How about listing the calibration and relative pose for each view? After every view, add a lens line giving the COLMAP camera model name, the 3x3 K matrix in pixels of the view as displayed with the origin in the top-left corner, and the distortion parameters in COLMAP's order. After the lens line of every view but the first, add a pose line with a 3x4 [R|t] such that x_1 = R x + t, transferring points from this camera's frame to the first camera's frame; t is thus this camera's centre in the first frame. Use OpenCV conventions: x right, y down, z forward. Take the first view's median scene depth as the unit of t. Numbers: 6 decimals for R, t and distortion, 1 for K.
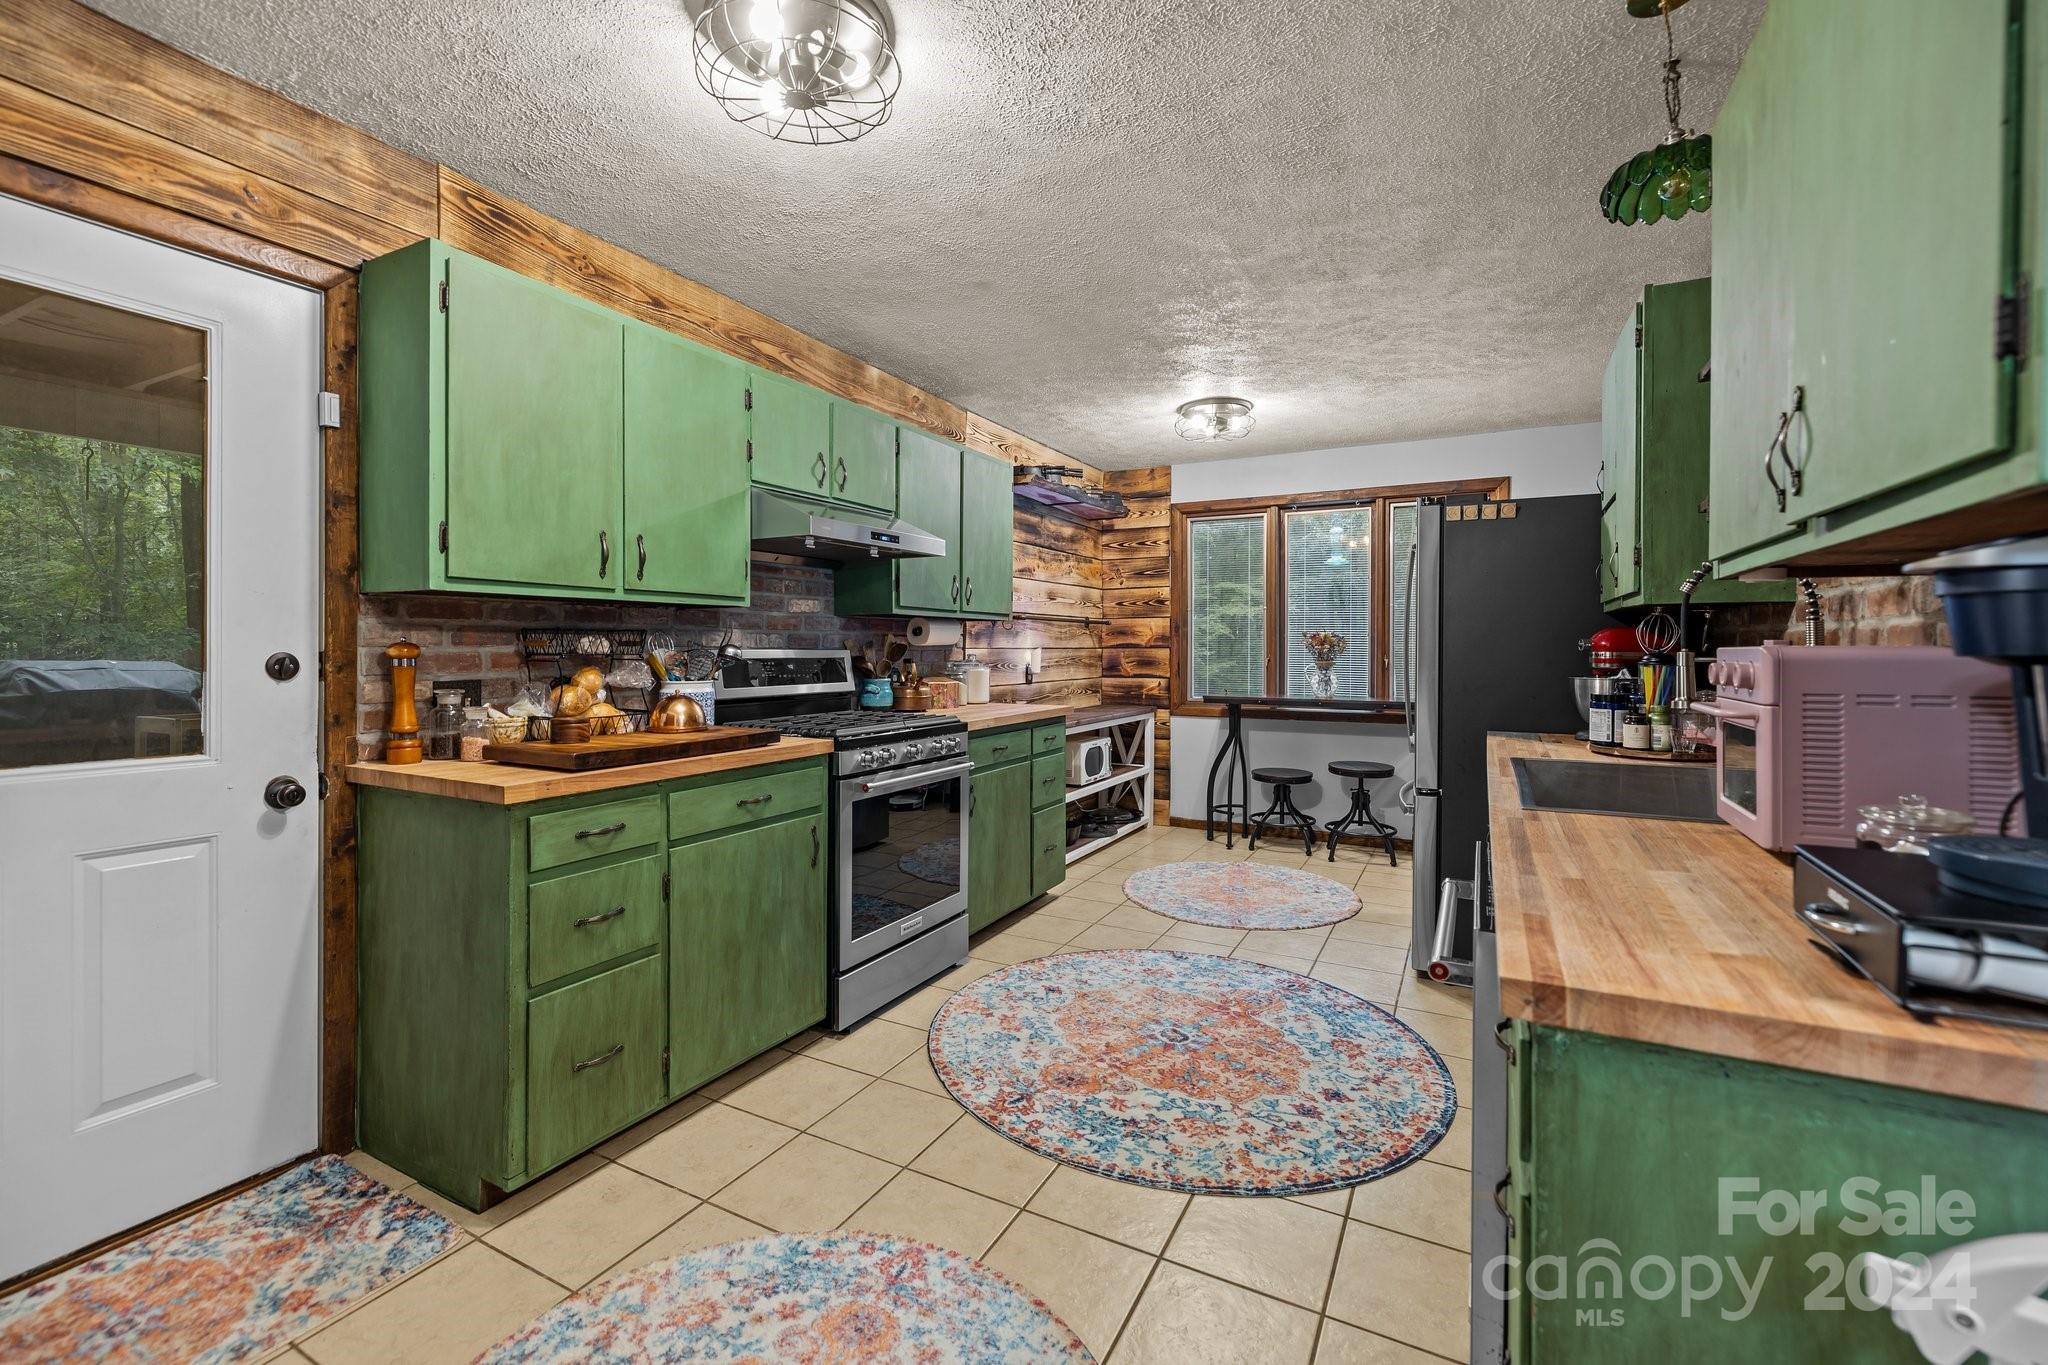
lens RADIAL K [[871.4, 0, 1015.2], [0, 871.4, 653.6], [0, 0, 1]] dist [-0.000270, 0.000177]
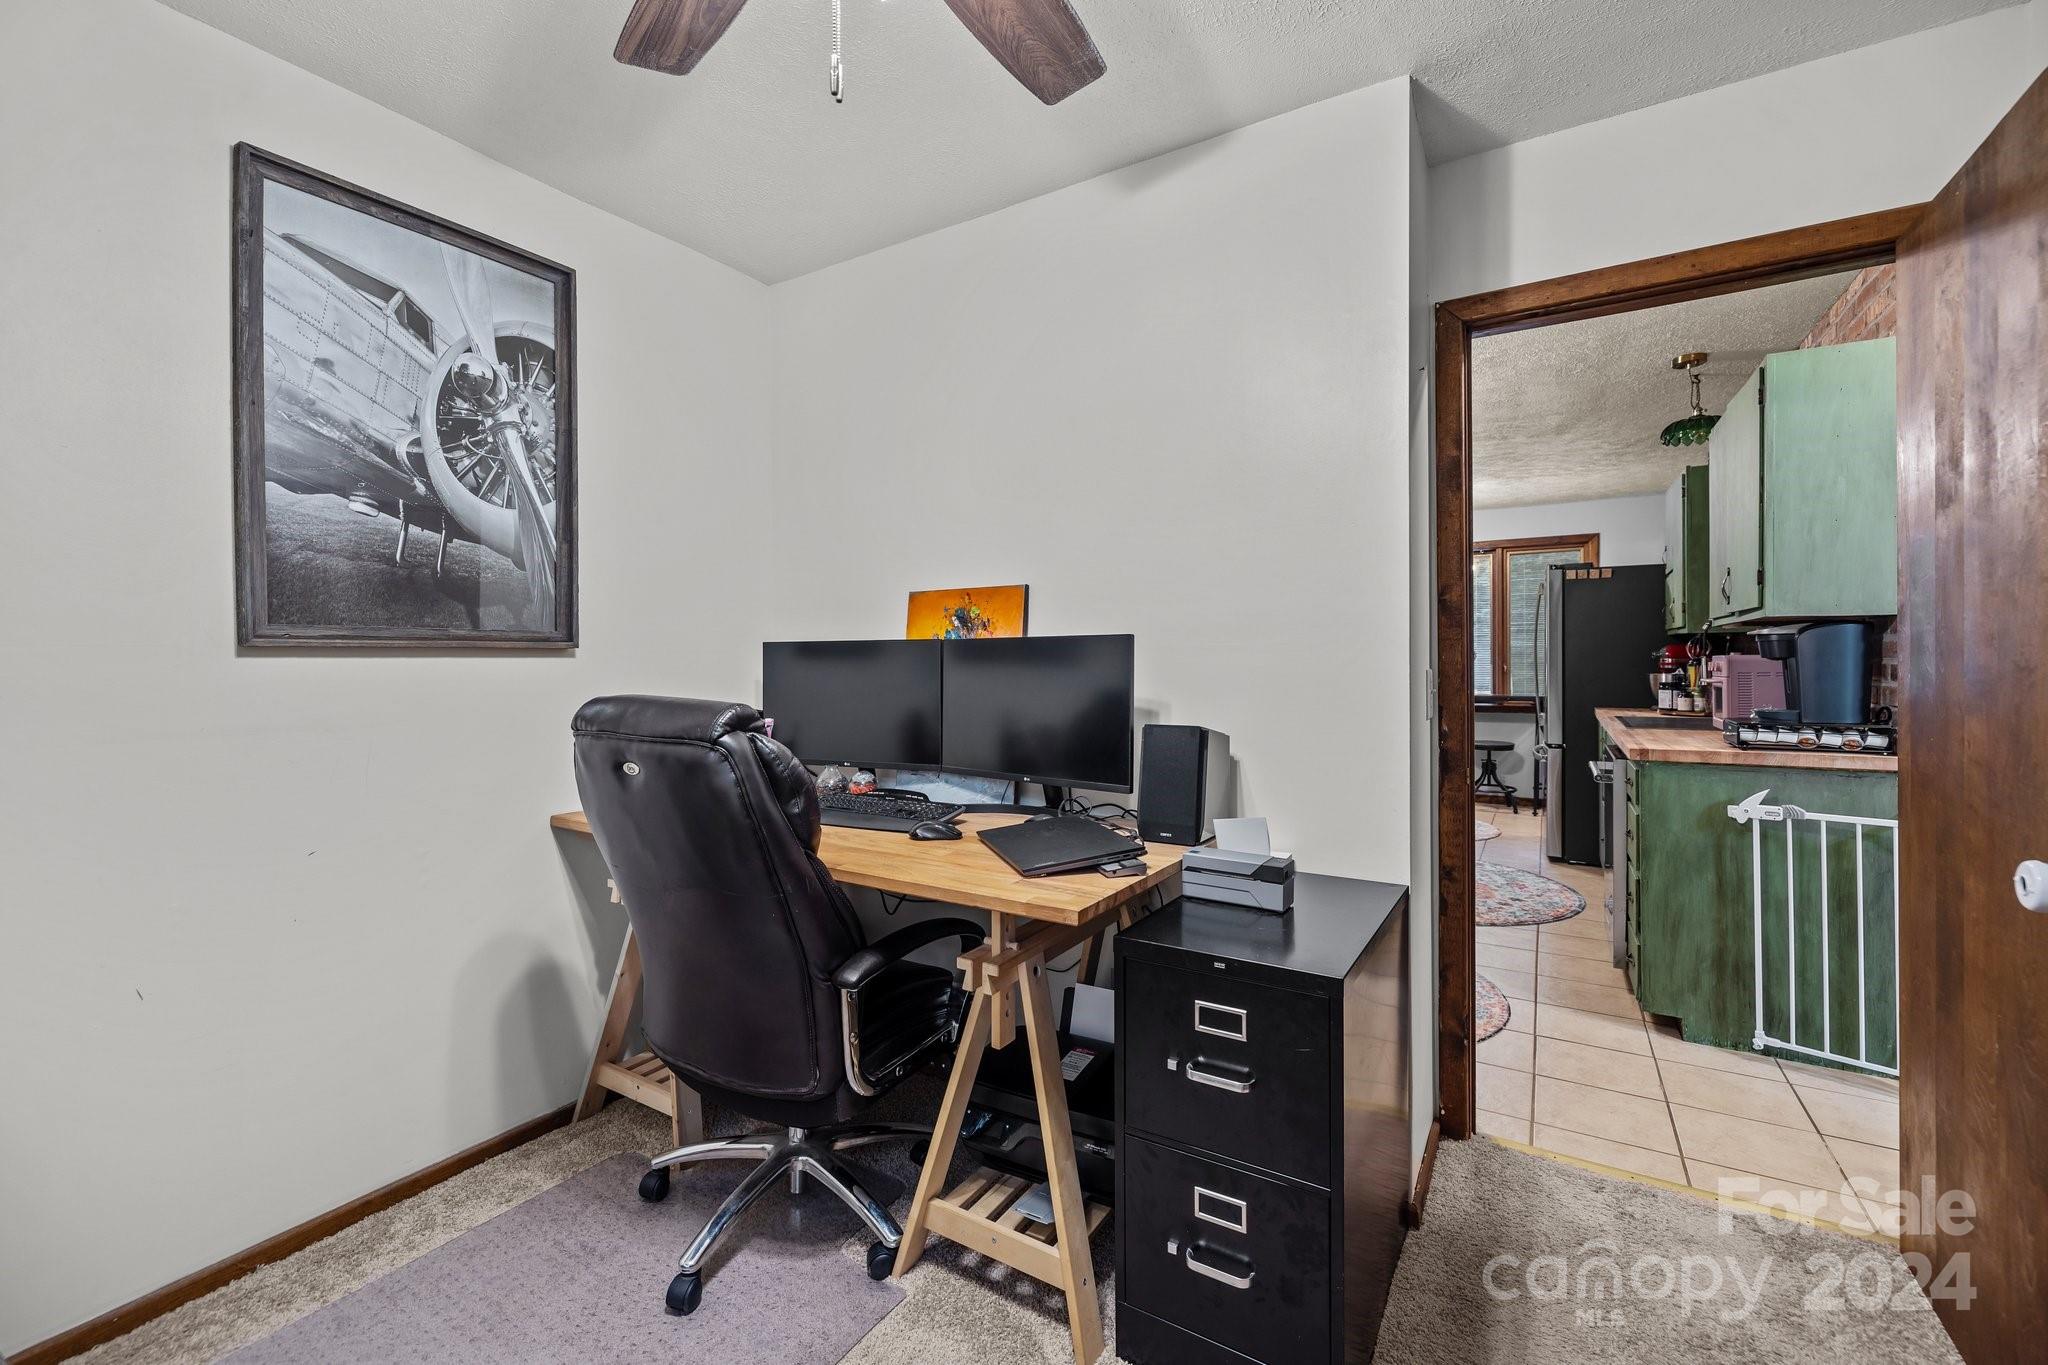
lens RADIAL K [[860.3, 0, 1015.8], [0, 860.3, 663.6], [0, 0, 1]] dist [-0.000055, -0.000086]
pose [[0.997980, -0.007514, -0.063079, -0.472919], [0.007327, 0.999968, -0.003194, 0.003757], [0.063101, 0.002725, 0.998003, -0.732366]]
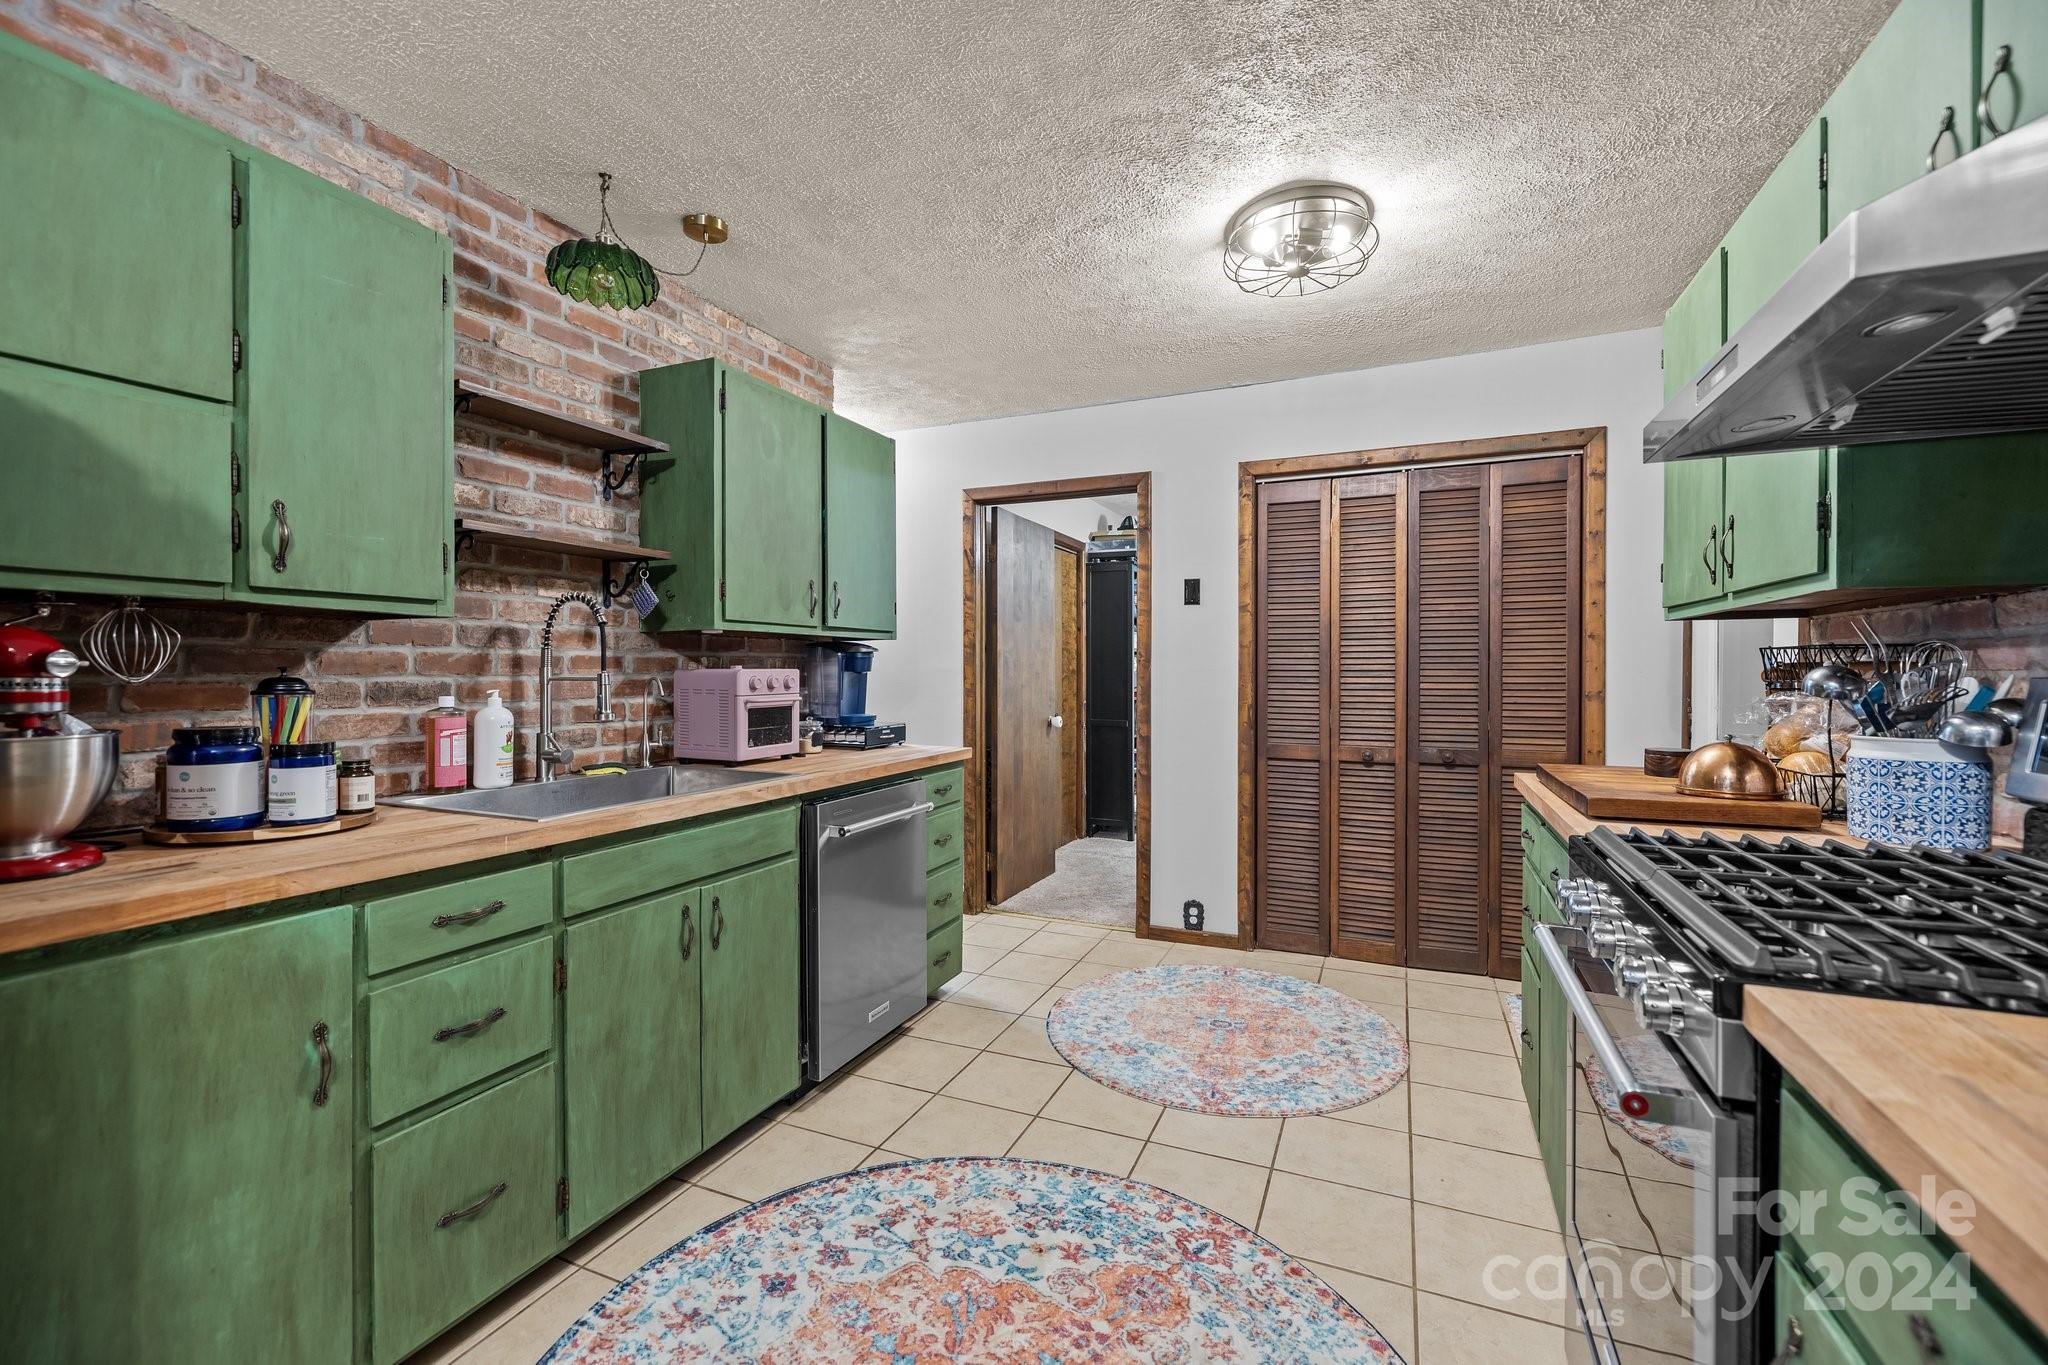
lens RADIAL K [[861.5, 0, 1017.4], [0, 861.5, 673.7], [0, 0, 1]] dist [0.000842, 0.000051]
pose [[-0.996881, -0.001686, -0.078906, 0.185927], [-0.002742, 0.999908, 0.013276, -0.011949], [0.078876, 0.013451, -0.996794, 1.428908]]
